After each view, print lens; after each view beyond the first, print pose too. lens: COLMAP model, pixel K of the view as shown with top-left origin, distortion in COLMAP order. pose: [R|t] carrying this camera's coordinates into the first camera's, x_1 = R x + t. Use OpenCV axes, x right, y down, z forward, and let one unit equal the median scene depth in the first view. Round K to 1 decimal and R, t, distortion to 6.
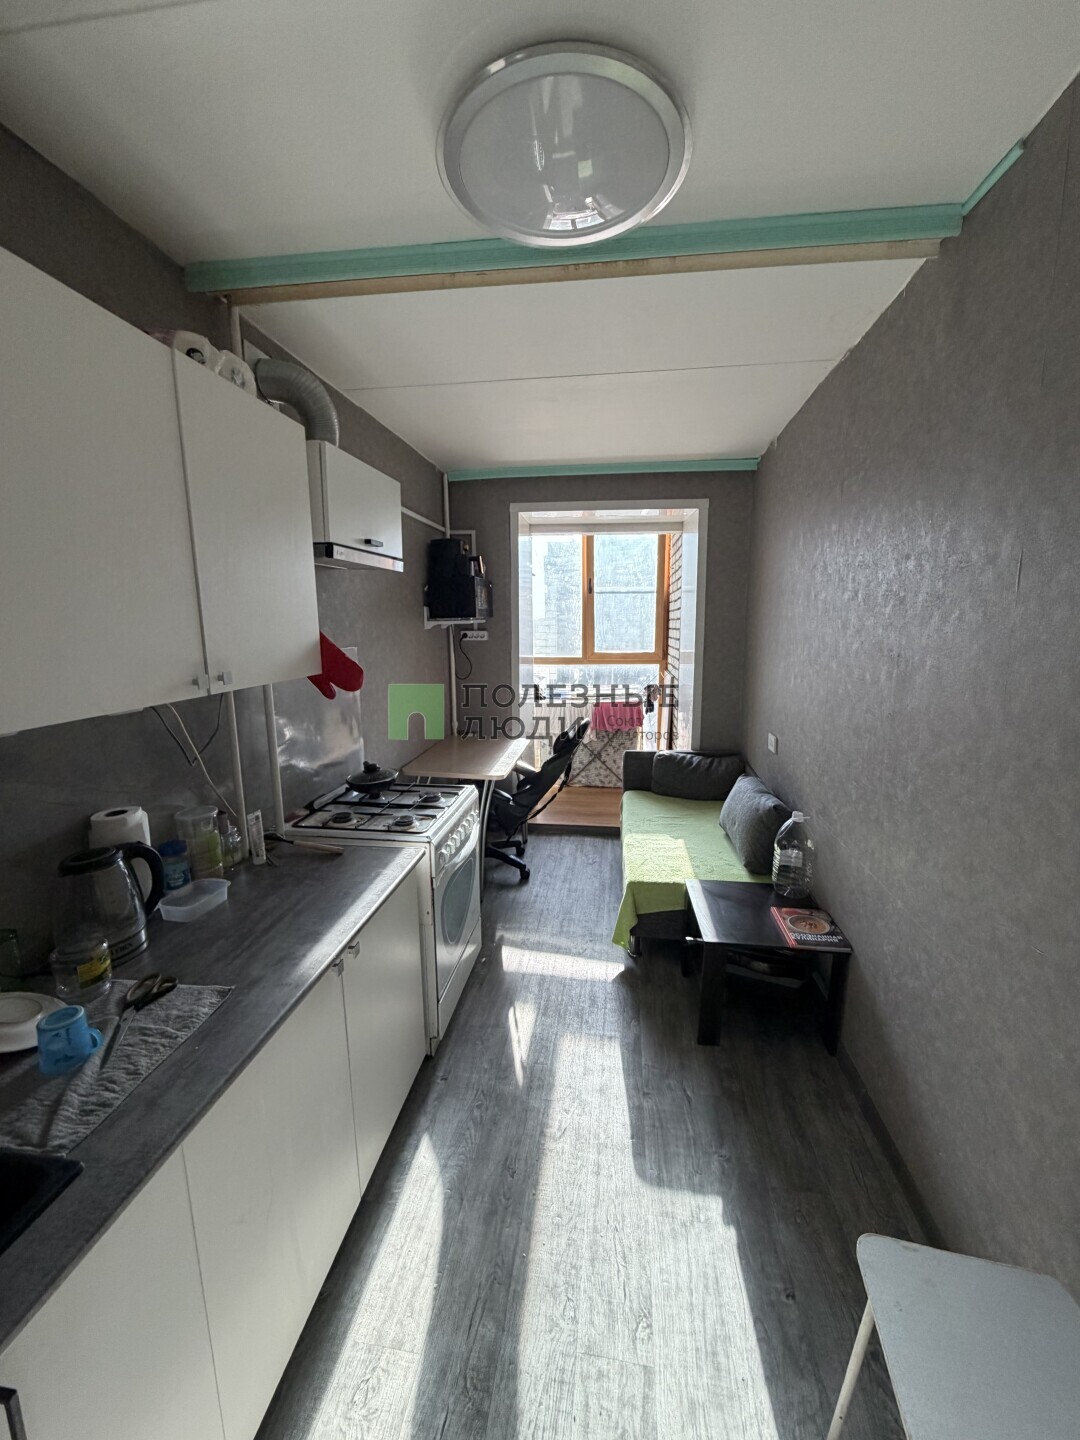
lens RADIAL K [[574.2, 0, 538.4], [0, 574.2, 715.9], [0, 0, 1]] dist [-0.000272, 0.000007]
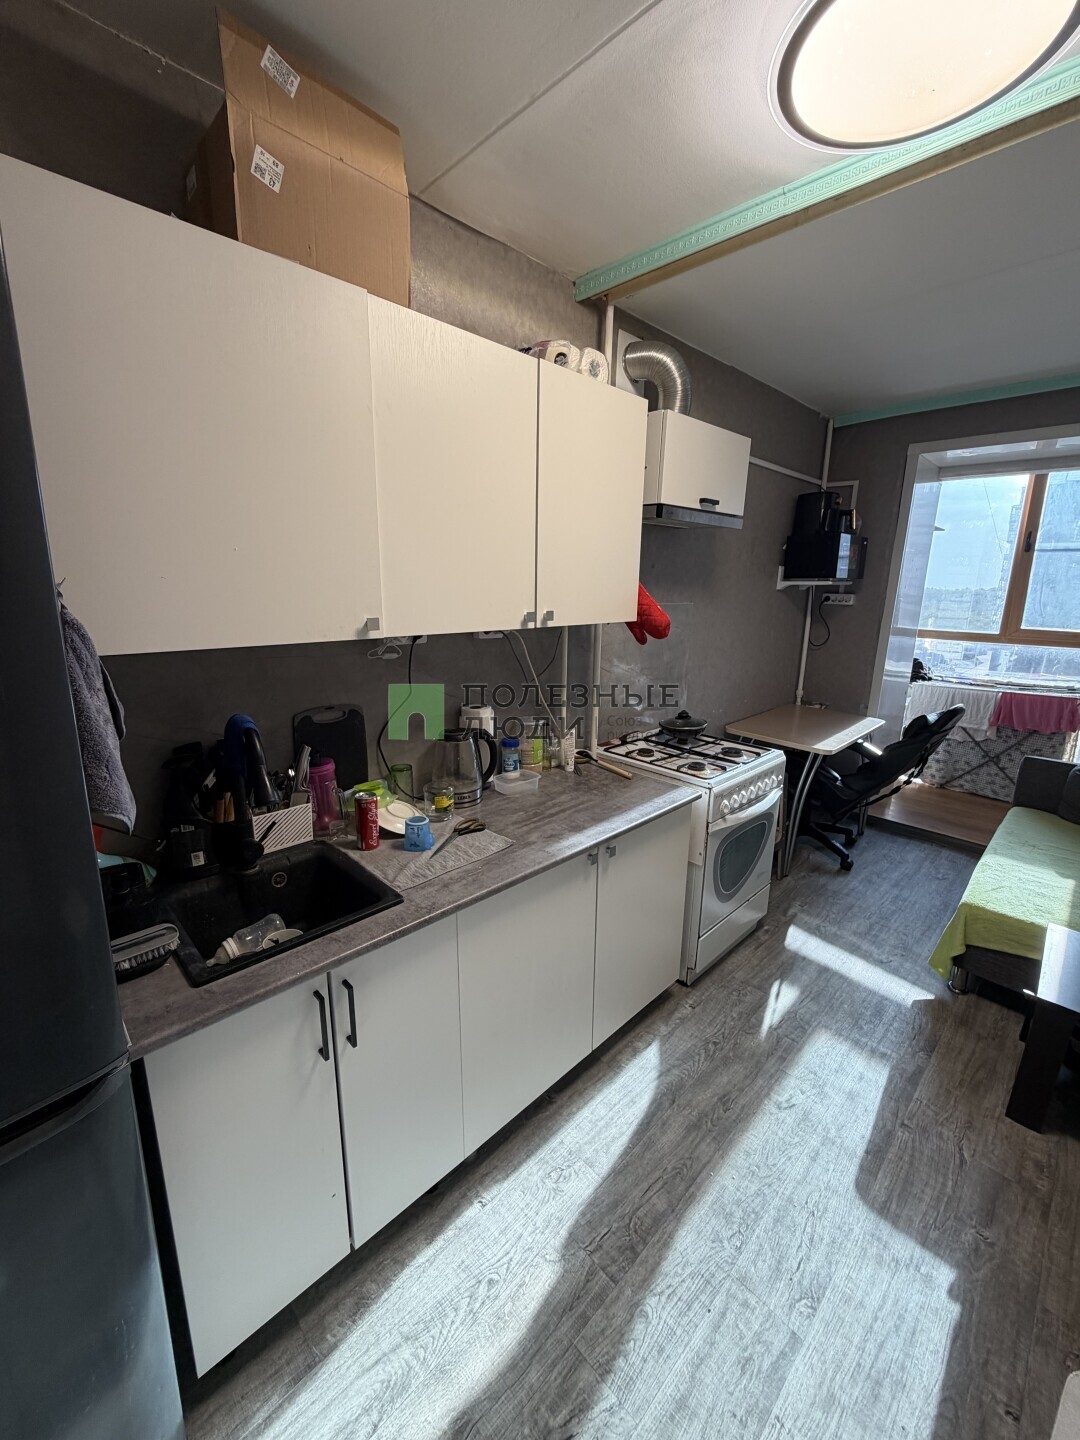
lens RADIAL K [[574.2, 0, 538.4], [0, 574.2, 715.9], [0, 0, 1]] dist [-0.000272, 0.000007]
pose [[0.792569, 0.158456, -0.588835, 0.131534], [-0.122431, 0.987335, 0.100901, 0.016242], [0.597365, -0.007879, 0.801930, -0.028645]]
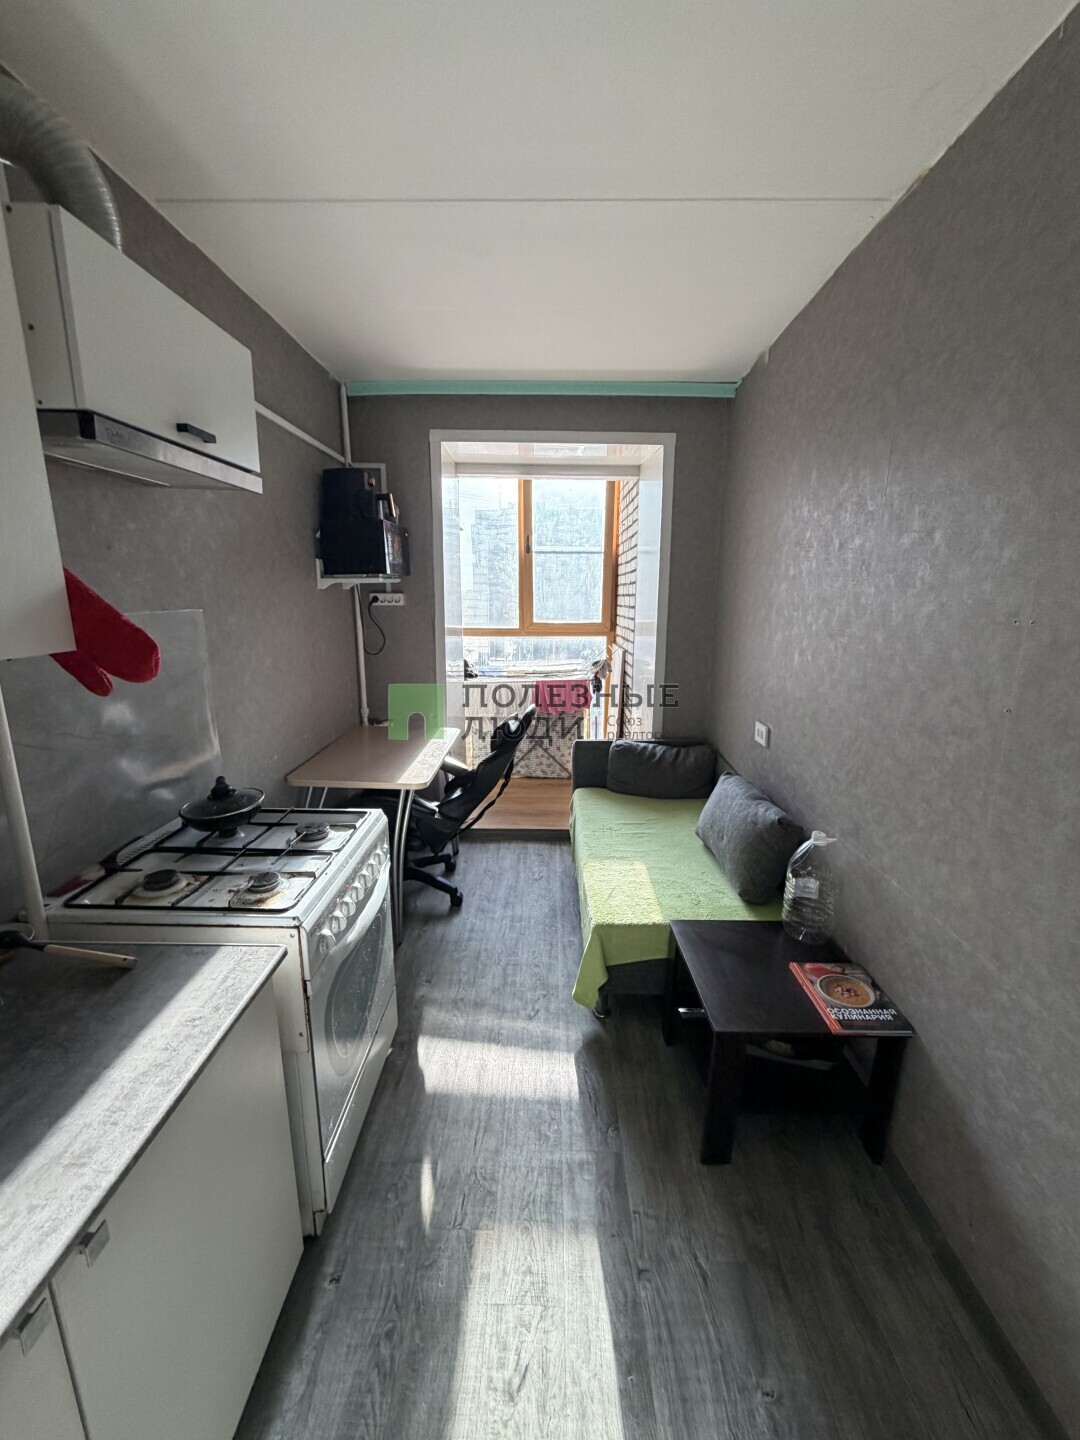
lens RADIAL K [[574.2, 0, 538.4], [0, 574.2, 715.9], [0, 0, 1]] dist [-0.000272, 0.000007]
pose [[0.992444, -0.014696, 0.121817, -0.005419], [0.008919, 0.998816, 0.047831, -0.025593], [-0.122376, -0.046383, 0.991399, 0.305966]]
